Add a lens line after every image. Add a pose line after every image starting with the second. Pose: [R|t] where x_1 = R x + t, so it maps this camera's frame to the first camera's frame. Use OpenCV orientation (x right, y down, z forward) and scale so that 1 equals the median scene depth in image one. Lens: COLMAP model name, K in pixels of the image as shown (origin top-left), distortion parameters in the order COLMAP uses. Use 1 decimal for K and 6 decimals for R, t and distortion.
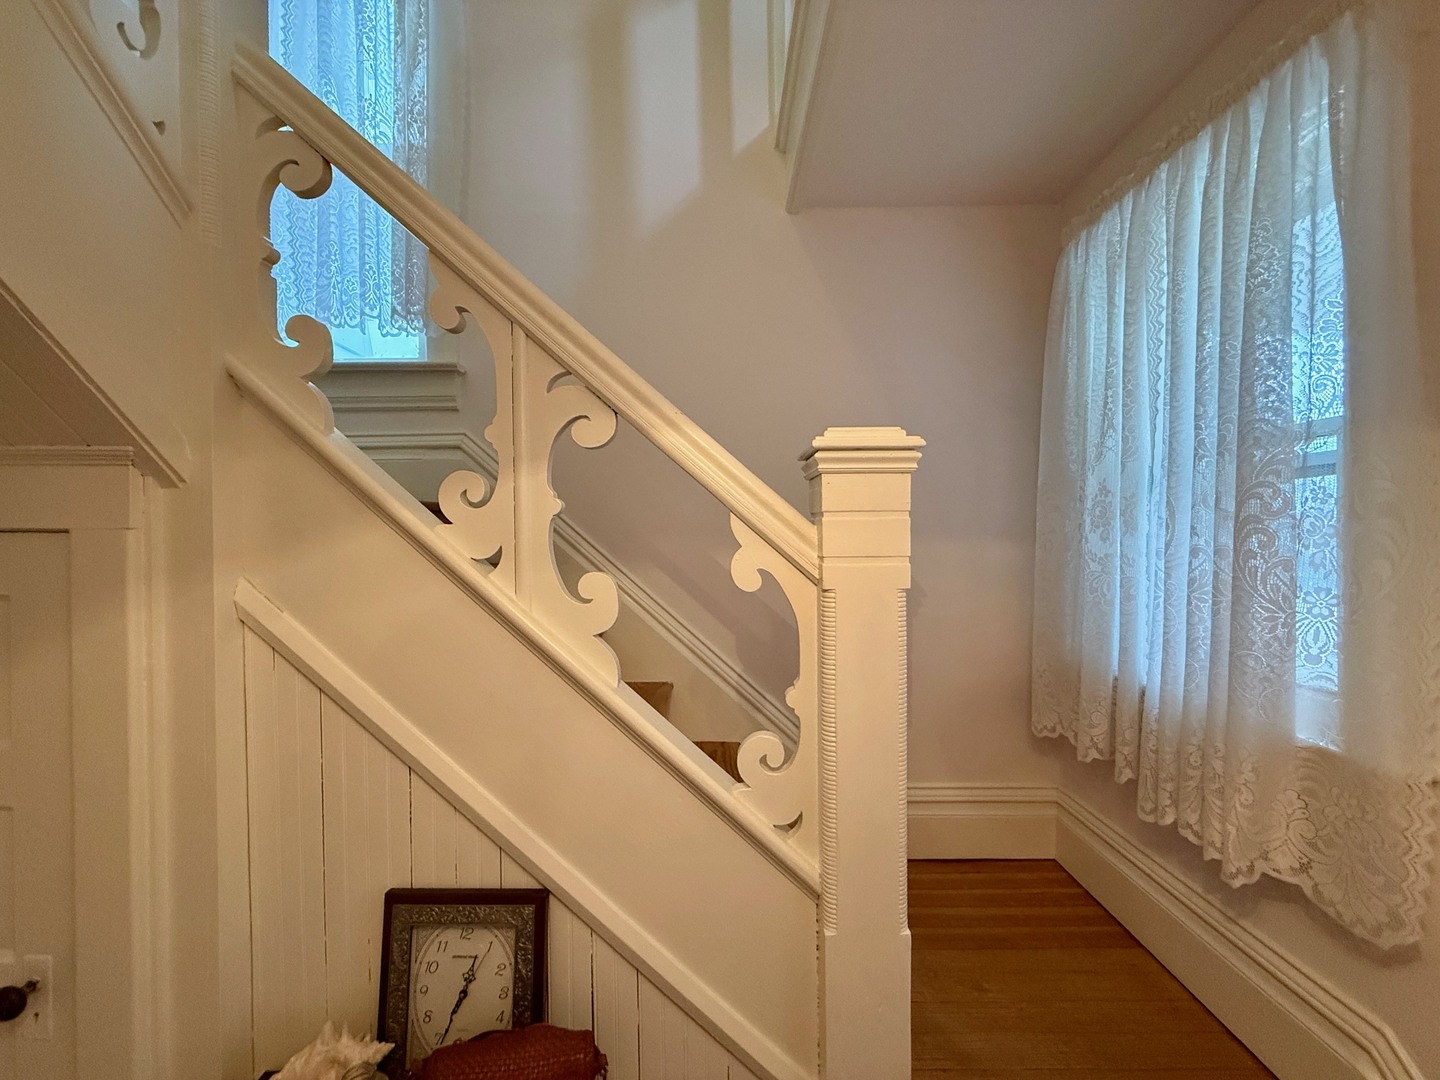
lens RADIAL K [[581.1, 0, 720.0], [0, 581.1, 540.0], [0, 0, 1]] dist [0.000272, 0.000173]
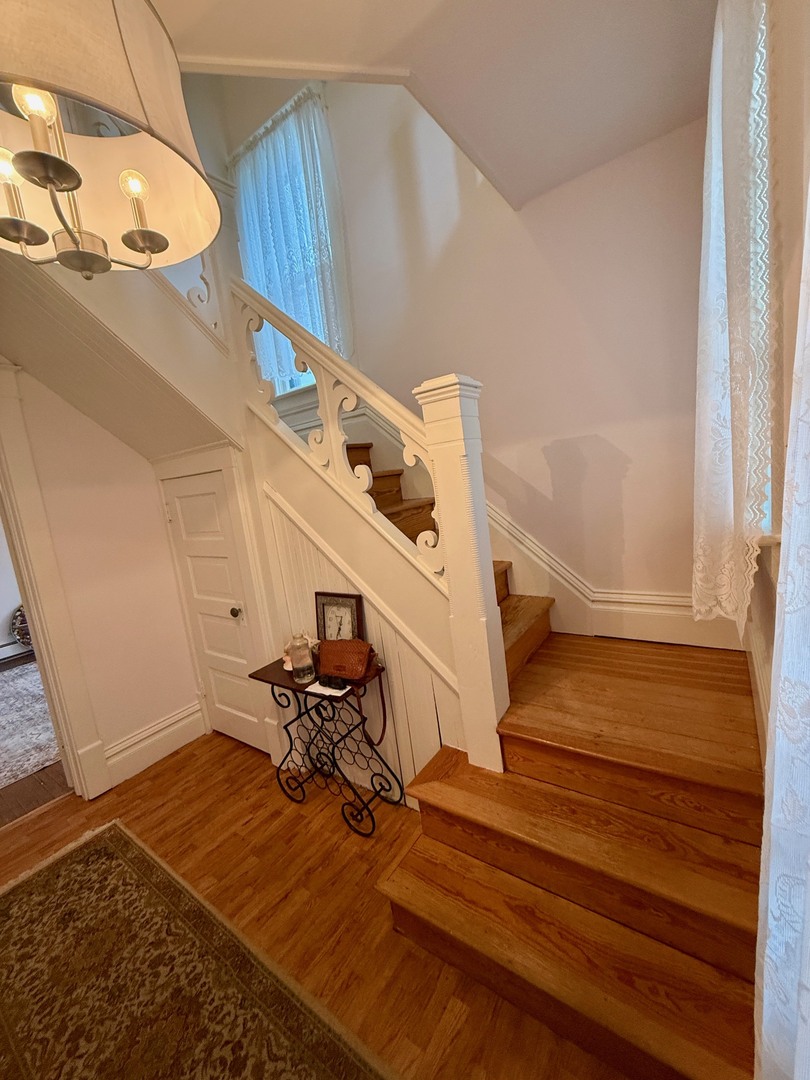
lens RADIAL K [[435.8, 0, 405.0], [0, 435.8, 540.0], [0, 0, 1]] dist [0.000272, 0.000173]
pose [[0.816938, -0.013249, -0.576573, 0.957029], [0.114874, 0.983442, 0.140165, 0.128286], [0.565169, -0.180740, 0.804933, -0.367948]]
